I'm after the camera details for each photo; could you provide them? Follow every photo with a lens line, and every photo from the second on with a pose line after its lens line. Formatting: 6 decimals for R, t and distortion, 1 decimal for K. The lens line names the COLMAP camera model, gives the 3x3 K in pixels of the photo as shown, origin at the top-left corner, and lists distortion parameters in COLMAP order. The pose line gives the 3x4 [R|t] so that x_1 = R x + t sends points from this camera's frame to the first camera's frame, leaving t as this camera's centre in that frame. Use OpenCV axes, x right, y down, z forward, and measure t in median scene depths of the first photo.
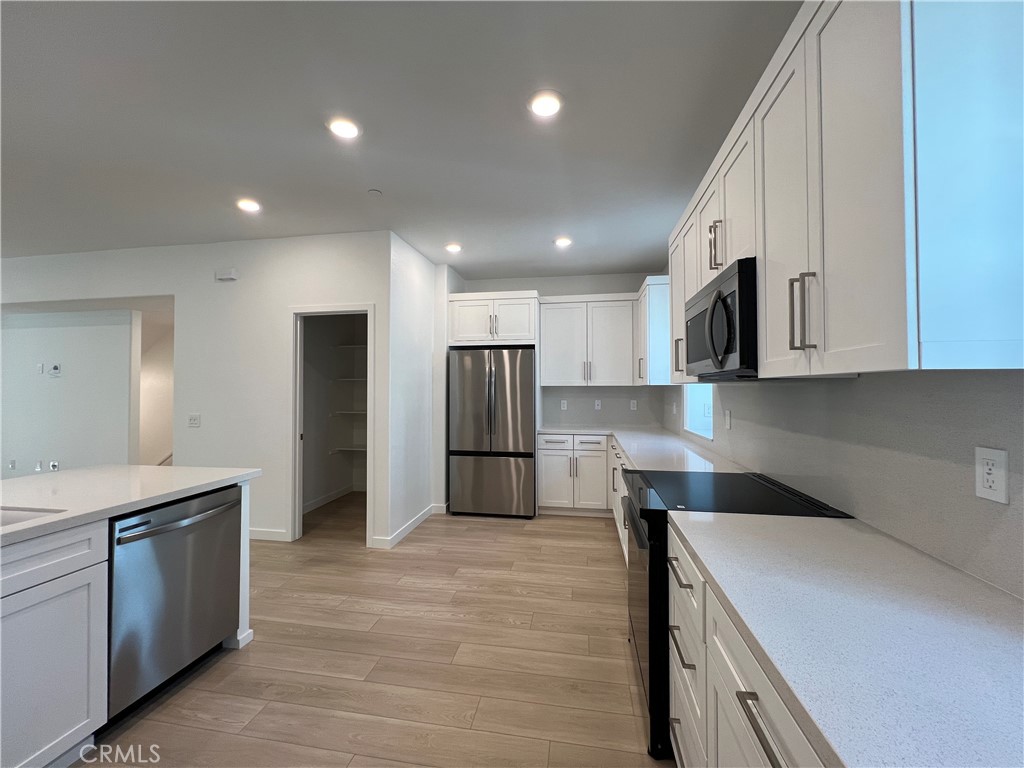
lens RADIAL K [[411.2, 0, 511.4], [0, 411.2, 382.5], [0, 0, 1]] dist [-0.000549, 0.000329]
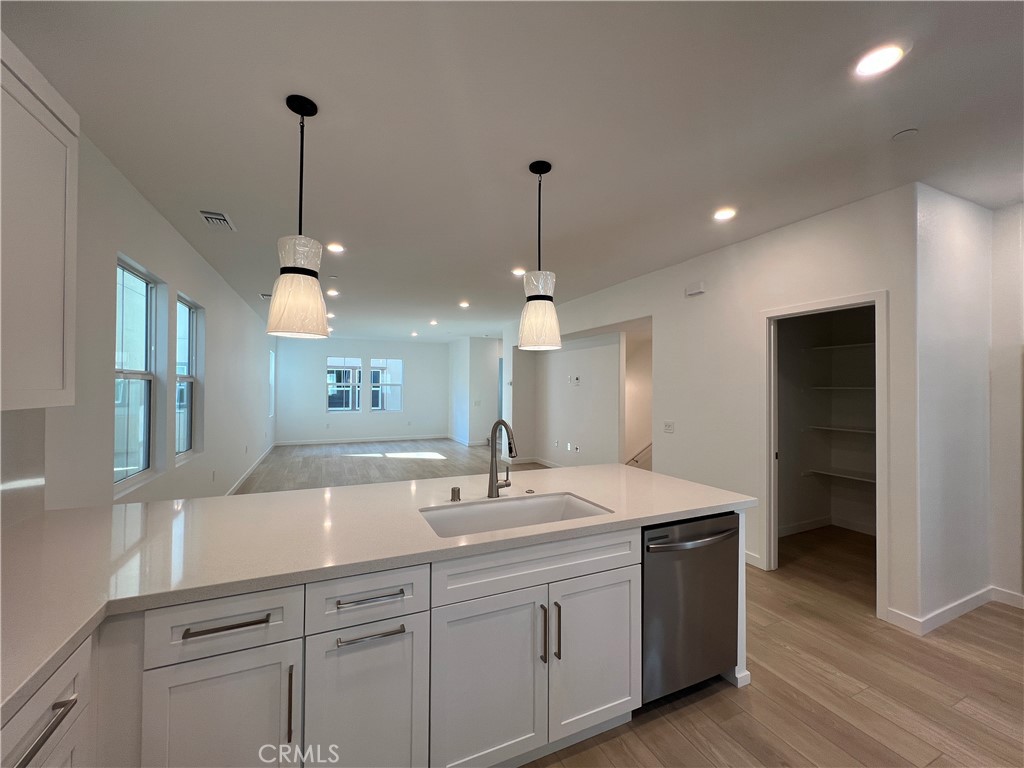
lens RADIAL K [[411.2, 0, 510.1], [0, 411.2, 381.5], [0, 0, 1]] dist [-0.000549, 0.000329]
pose [[0.563577, -0.006677, -0.826036, -0.108025], [0.006251, 0.999973, -0.003819, -0.030078], [0.826040, -0.003011, 0.563604, 0.028111]]
